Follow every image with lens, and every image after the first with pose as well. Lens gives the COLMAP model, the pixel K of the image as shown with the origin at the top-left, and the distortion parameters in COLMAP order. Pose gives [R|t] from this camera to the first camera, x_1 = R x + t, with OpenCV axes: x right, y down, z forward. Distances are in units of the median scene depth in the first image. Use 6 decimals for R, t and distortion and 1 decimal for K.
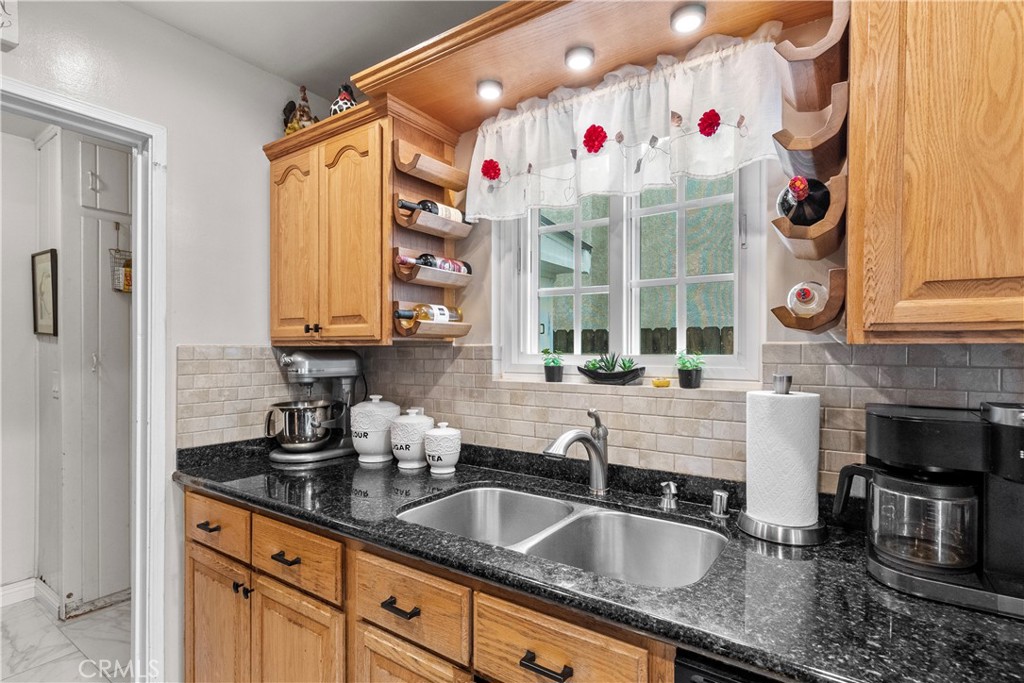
lens RADIAL K [[503.6, 0, 514.7], [0, 503.6, 355.5], [0, 0, 1]] dist [0.000003, 0.001576]
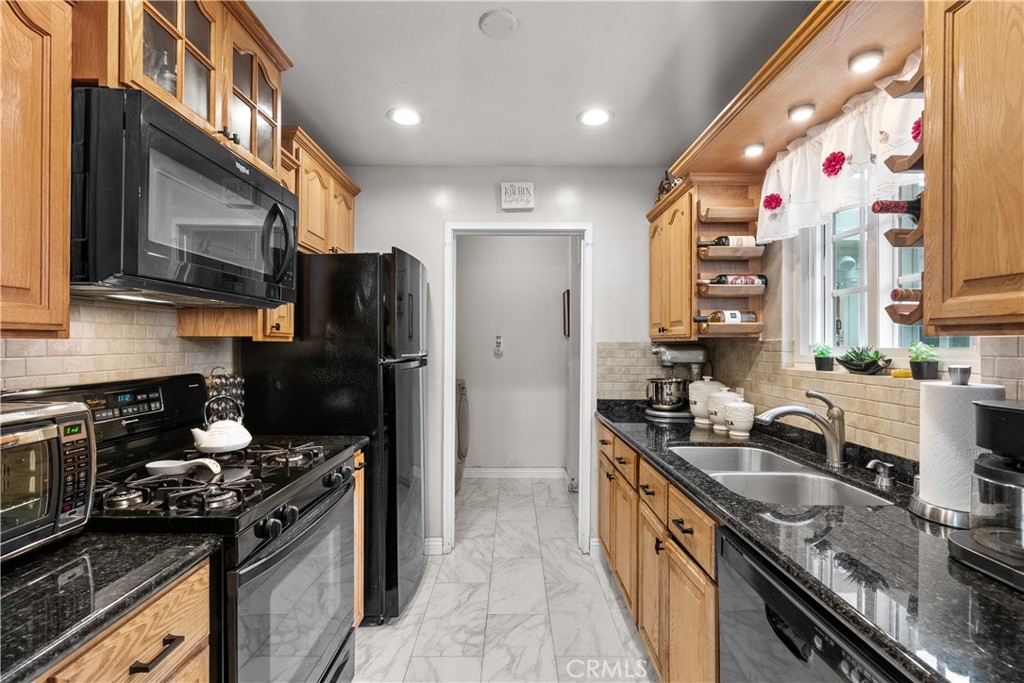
lens RADIAL K [[471.8, 0, 514.0], [0, 471.8, 353.4], [0, 0, 1]] dist [0.000182, 0.000330]
pose [[0.570750, 0.015762, -0.820973, 0.563540], [-0.011306, 0.999872, 0.011337, 0.007699], [0.821046, 0.002811, 0.570855, -0.213959]]
